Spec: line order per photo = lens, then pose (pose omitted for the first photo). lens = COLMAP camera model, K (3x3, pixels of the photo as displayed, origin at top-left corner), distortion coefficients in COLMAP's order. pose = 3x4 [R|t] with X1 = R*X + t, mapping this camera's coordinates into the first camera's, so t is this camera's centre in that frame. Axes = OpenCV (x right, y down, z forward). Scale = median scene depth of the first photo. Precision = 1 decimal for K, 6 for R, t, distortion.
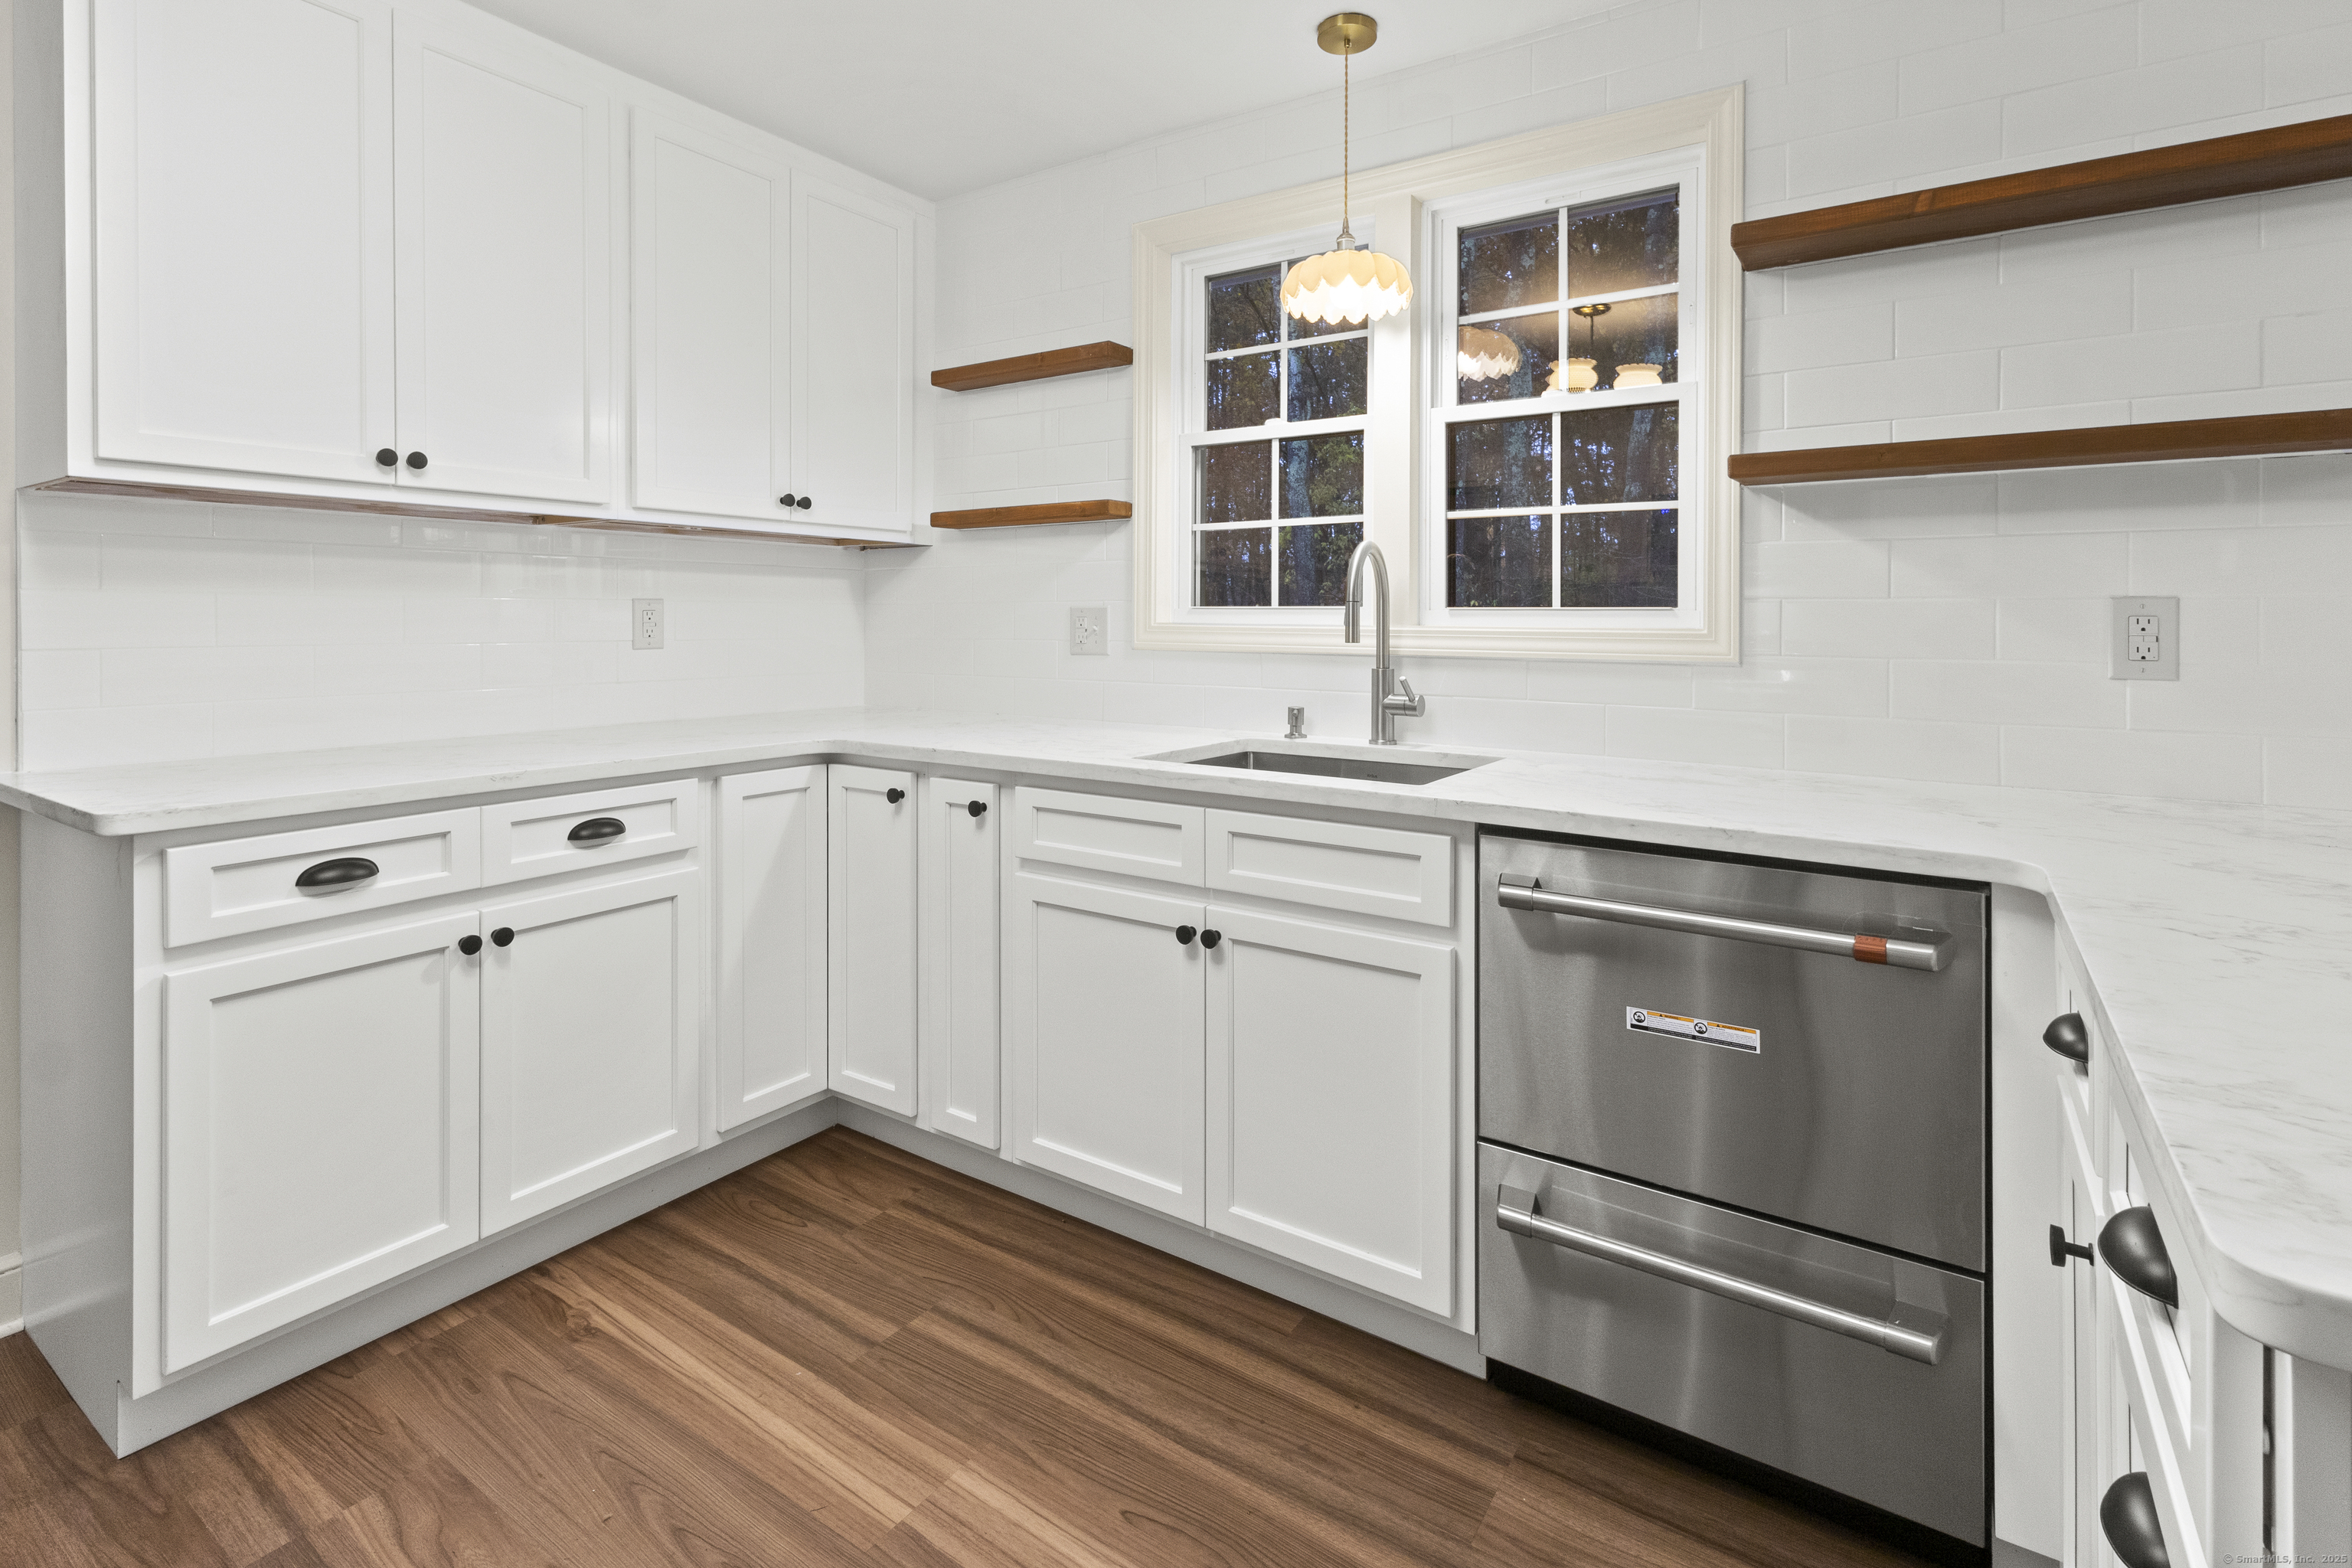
lens RADIAL K [[1109.1, 0, 1176.3], [0, 1109.1, 628.8], [0, 0, 1]] dist [0.000854, -0.000039]
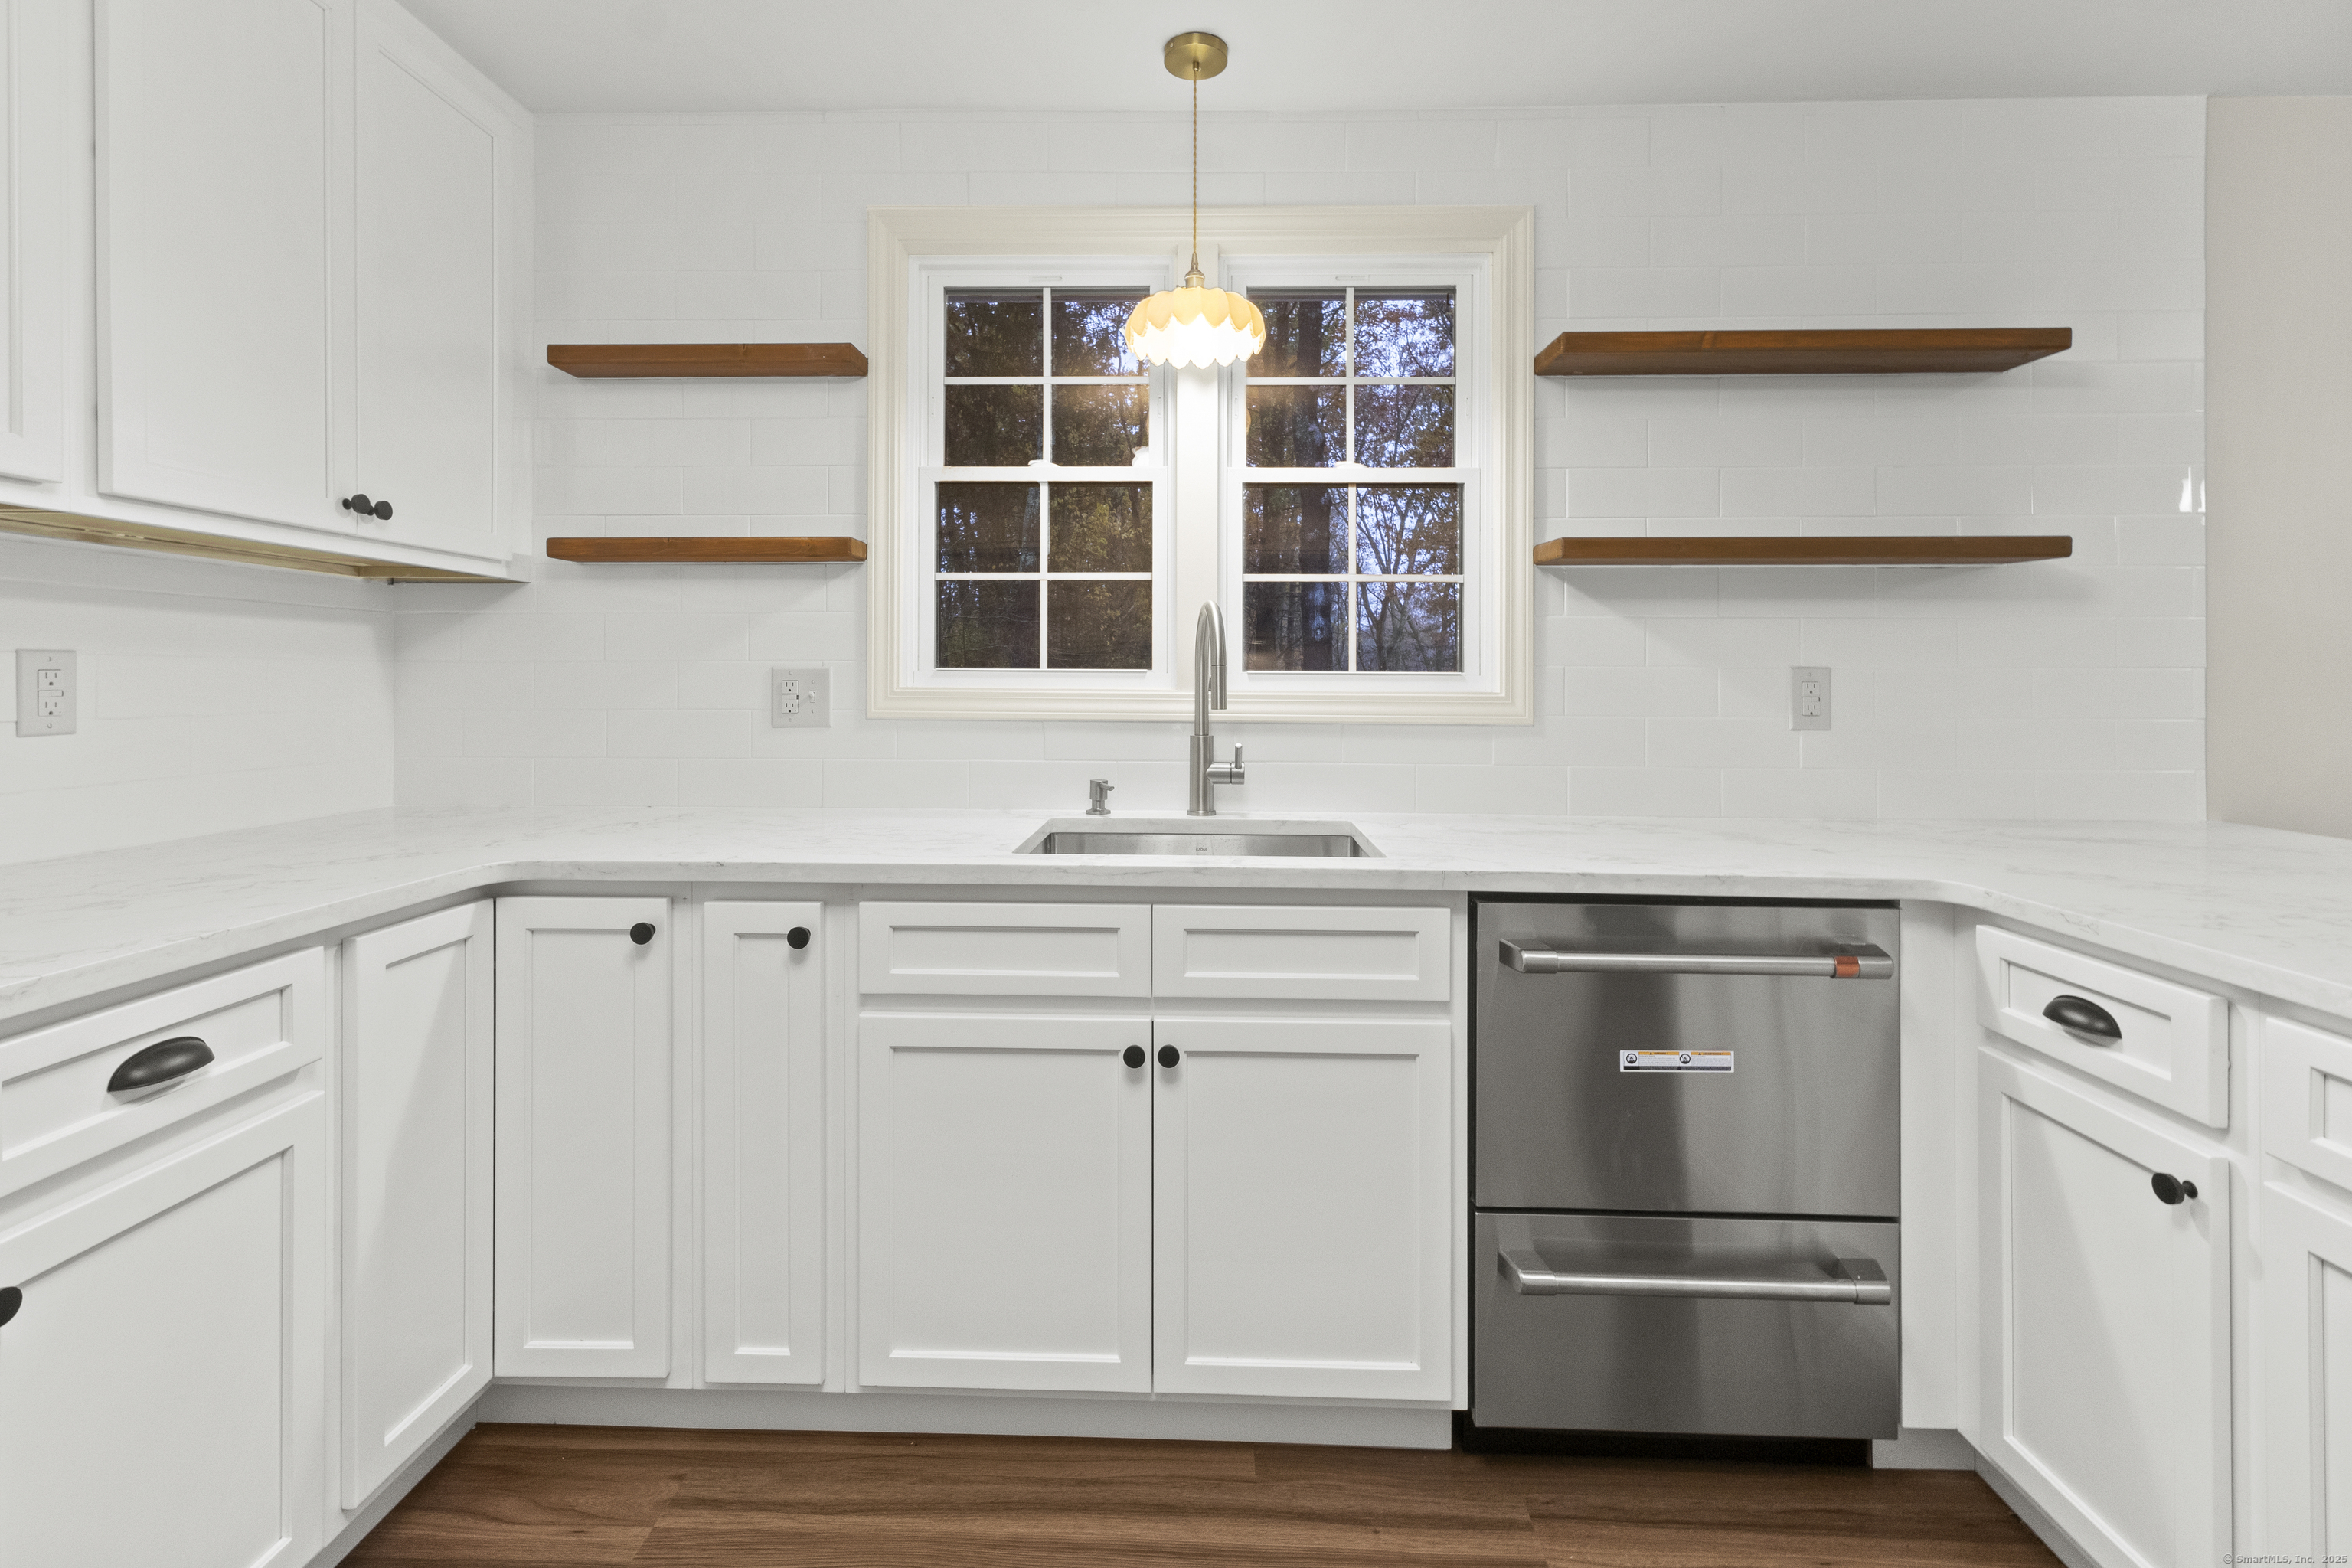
lens RADIAL K [[1081.7, 0, 1168.3], [0, 1081.7, 686.3], [0, 0, 1]] dist [0.003179, 0.000436]
pose [[0.845854, -0.003209, 0.533405, -0.341538], [0.003587, 0.999994, 0.000329, -0.006927], [-0.533402, 0.001635, 0.845860, 0.234979]]
